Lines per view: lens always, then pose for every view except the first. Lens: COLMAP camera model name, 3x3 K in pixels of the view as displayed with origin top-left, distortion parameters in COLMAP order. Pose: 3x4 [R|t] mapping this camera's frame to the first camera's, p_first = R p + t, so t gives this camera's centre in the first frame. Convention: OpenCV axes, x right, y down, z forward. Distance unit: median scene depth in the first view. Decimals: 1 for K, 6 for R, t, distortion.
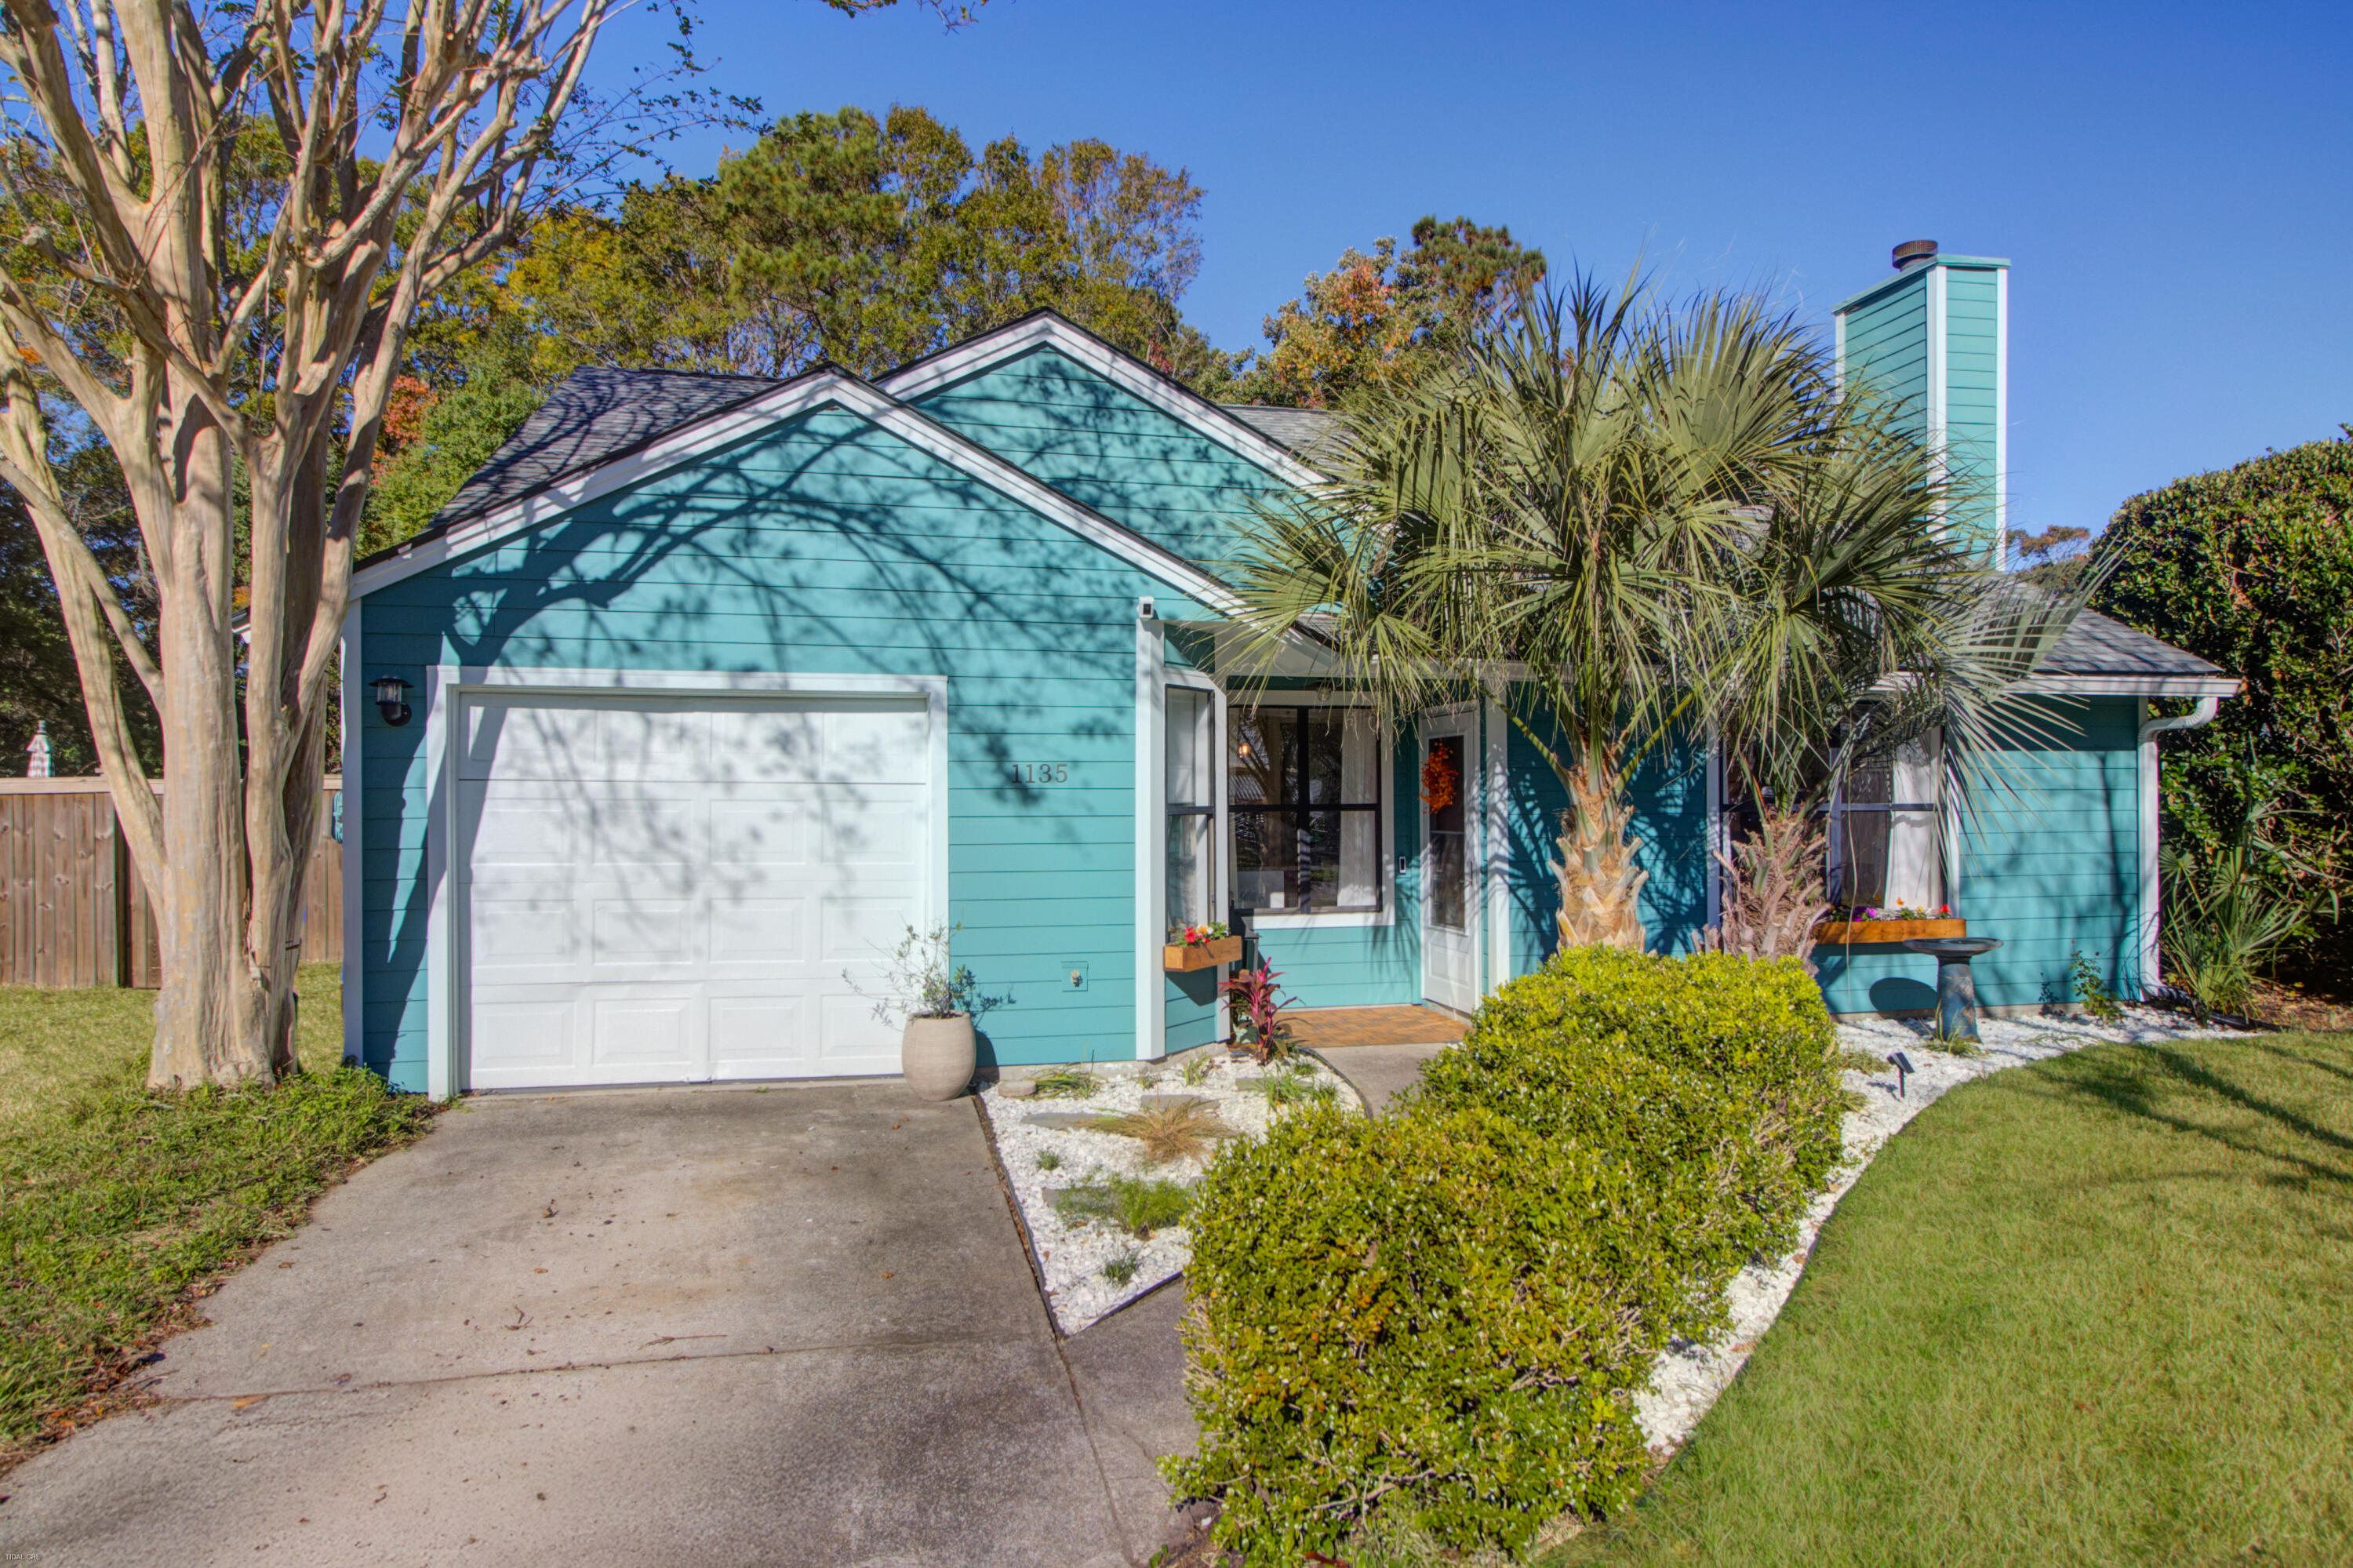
lens RADIAL K [[1419.7, 0, 1182.6], [0, 1419.7, 804.4], [0, 0, 1]] dist [0.002179, -0.006755]
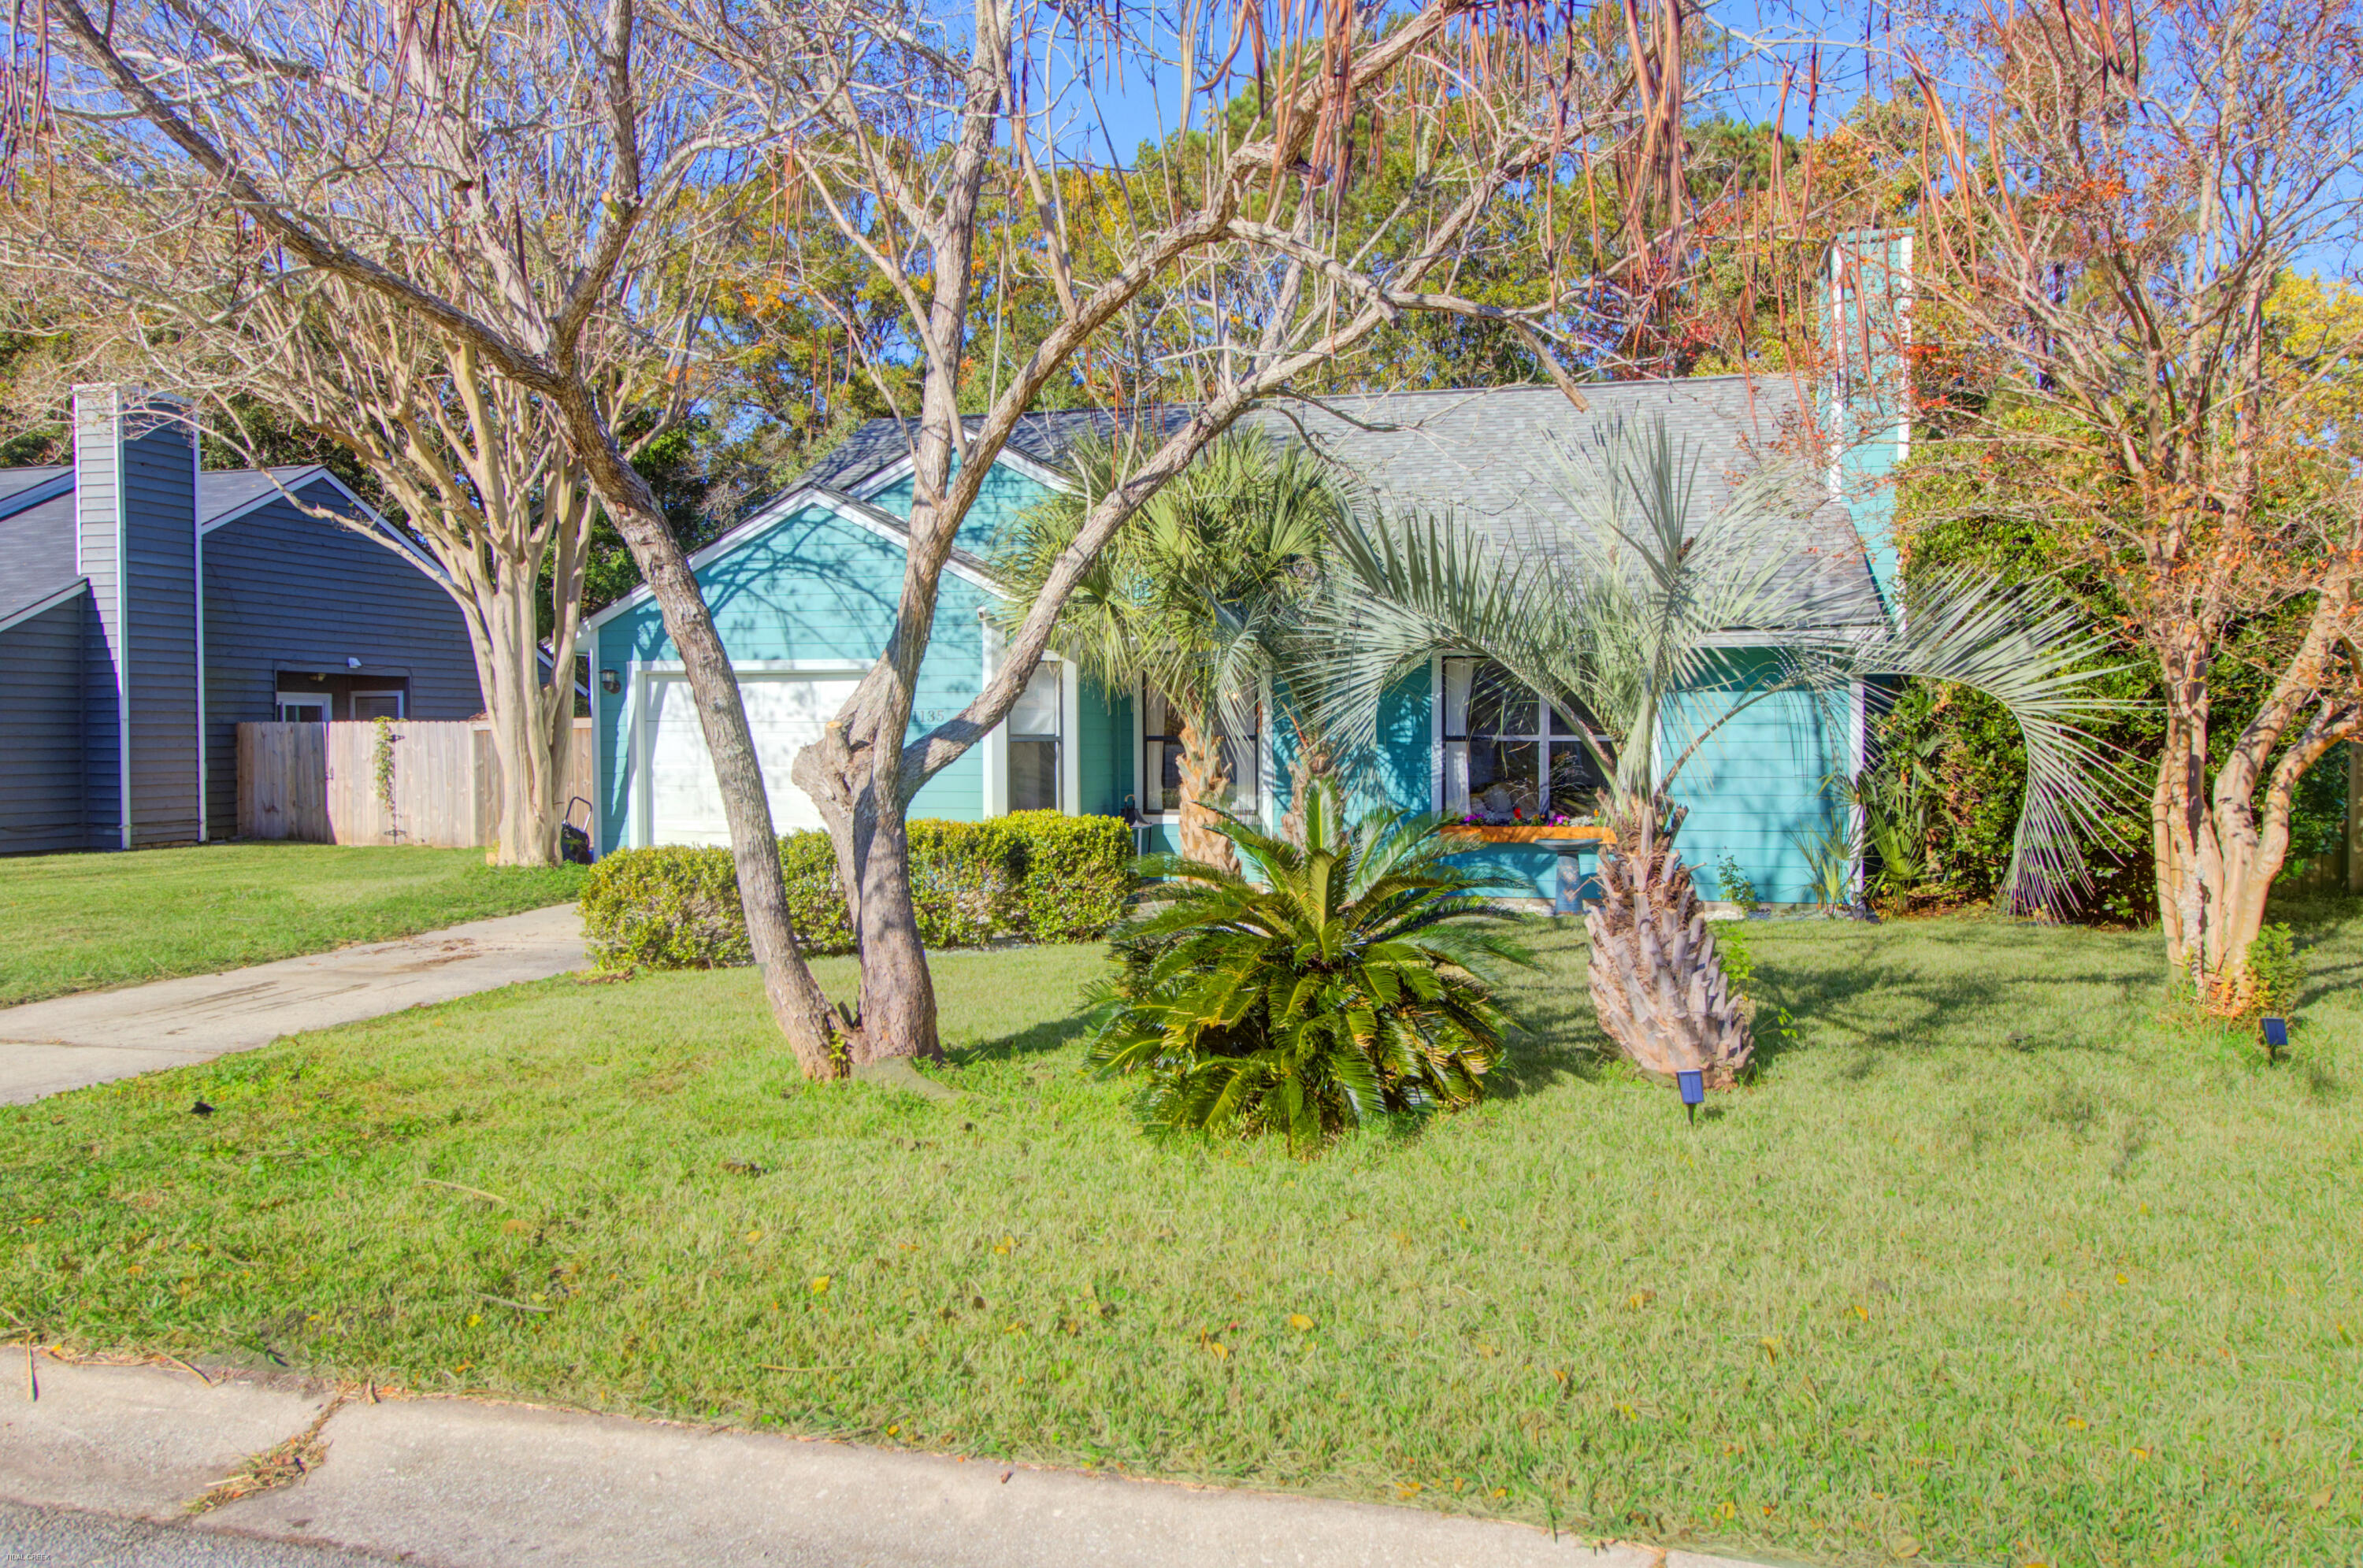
lens RADIAL K [[1673.6, 0, 1190.7], [0, 1673.6, 801.1], [0, 0, 1]] dist [-0.037706, 0.011225]
pose [[0.893094, 0.018549, -0.449487, 1.096082], [-0.002838, 0.999362, 0.035603, 0.007996], [0.449860, -0.030521, 0.892577, -0.632991]]
